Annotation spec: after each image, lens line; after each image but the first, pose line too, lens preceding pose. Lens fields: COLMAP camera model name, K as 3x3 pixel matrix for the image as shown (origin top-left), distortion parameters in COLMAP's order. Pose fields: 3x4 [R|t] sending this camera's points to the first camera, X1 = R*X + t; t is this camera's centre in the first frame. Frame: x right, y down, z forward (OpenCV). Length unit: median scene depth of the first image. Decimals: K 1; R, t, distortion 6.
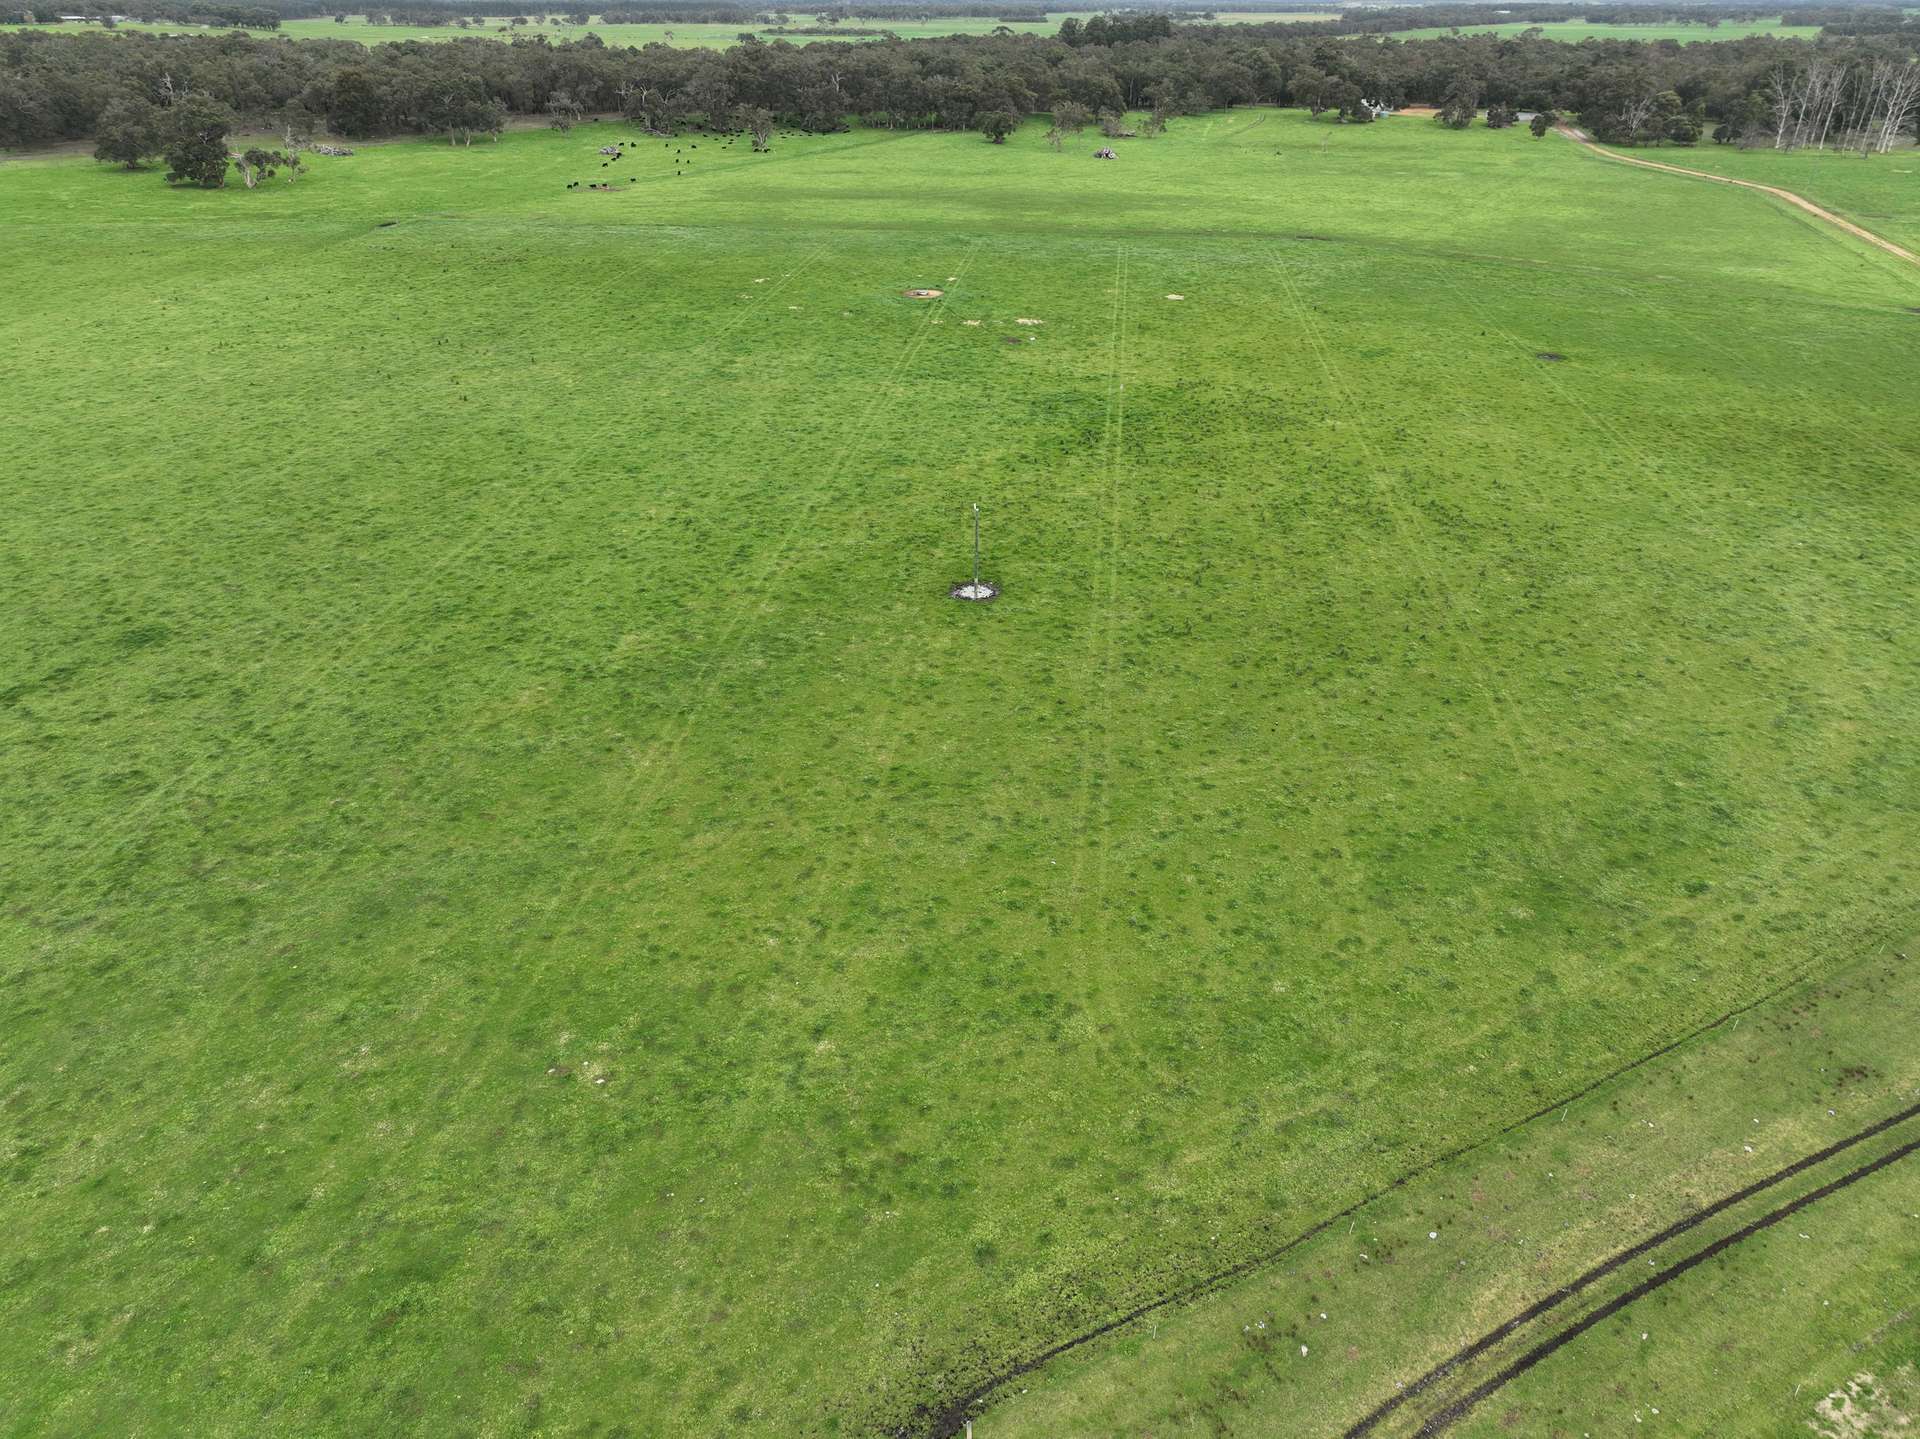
lens RADIAL K [[1352.1, 0, 969.0], [0, 1352.1, 715.6], [0, 0, 1]] dist [0.000159, 0.018027]
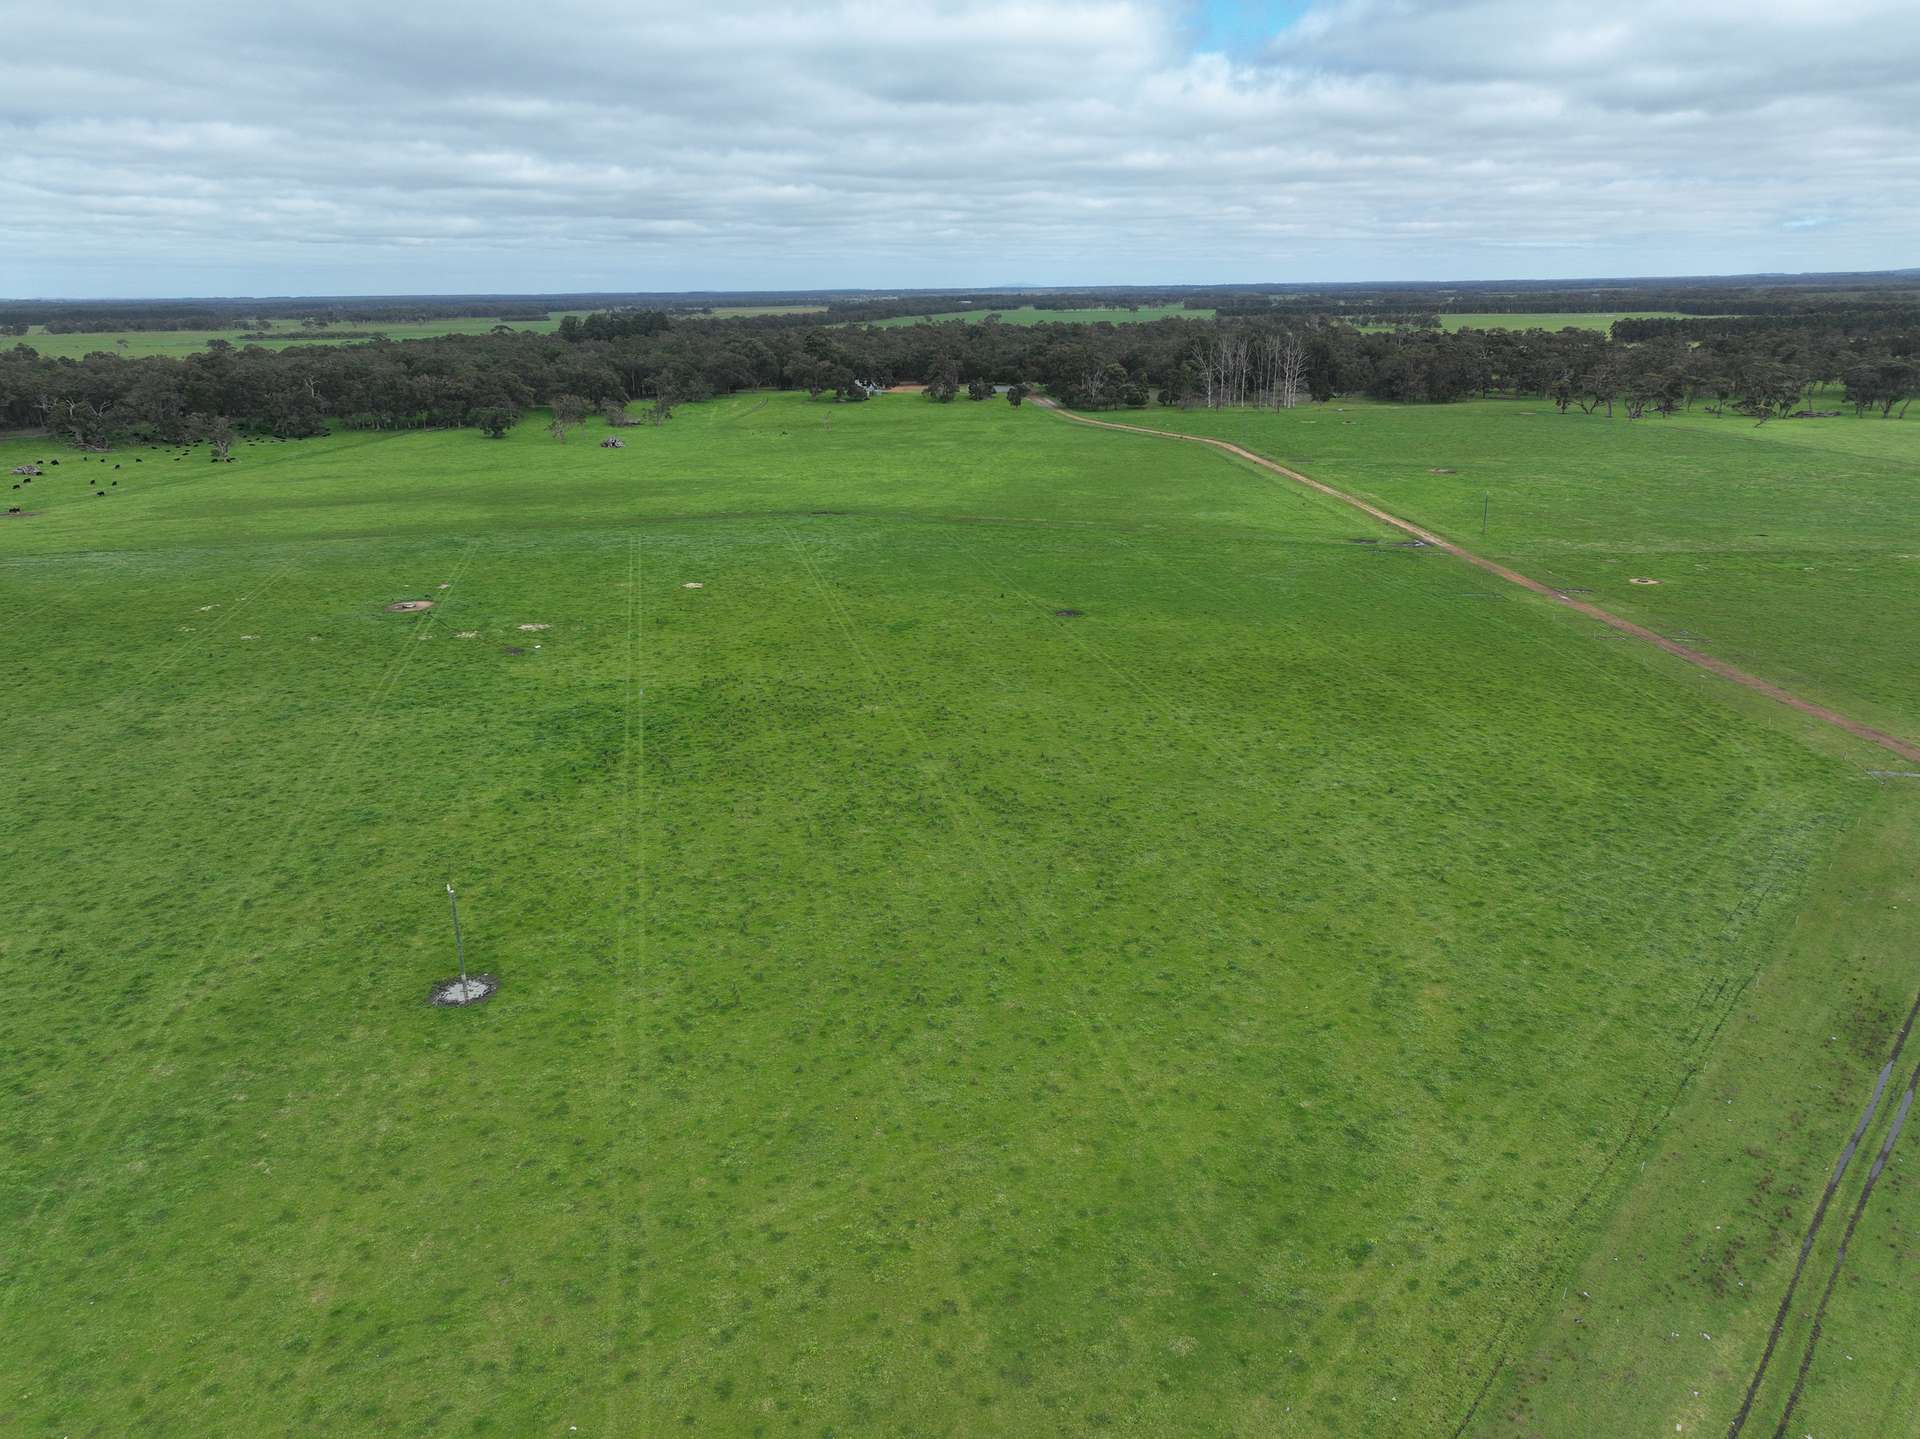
lens RADIAL K [[1352.1, 0, 961.0], [0, 1352.1, 722.8], [0, 0, 1]] dist [0.000159, 0.018027]
pose [[0.944777, -0.118837, 0.305408, 0.046182], [0.171932, 0.973121, -0.153218, -0.060304], [-0.278991, 0.197266, 0.939814, 0.116861]]
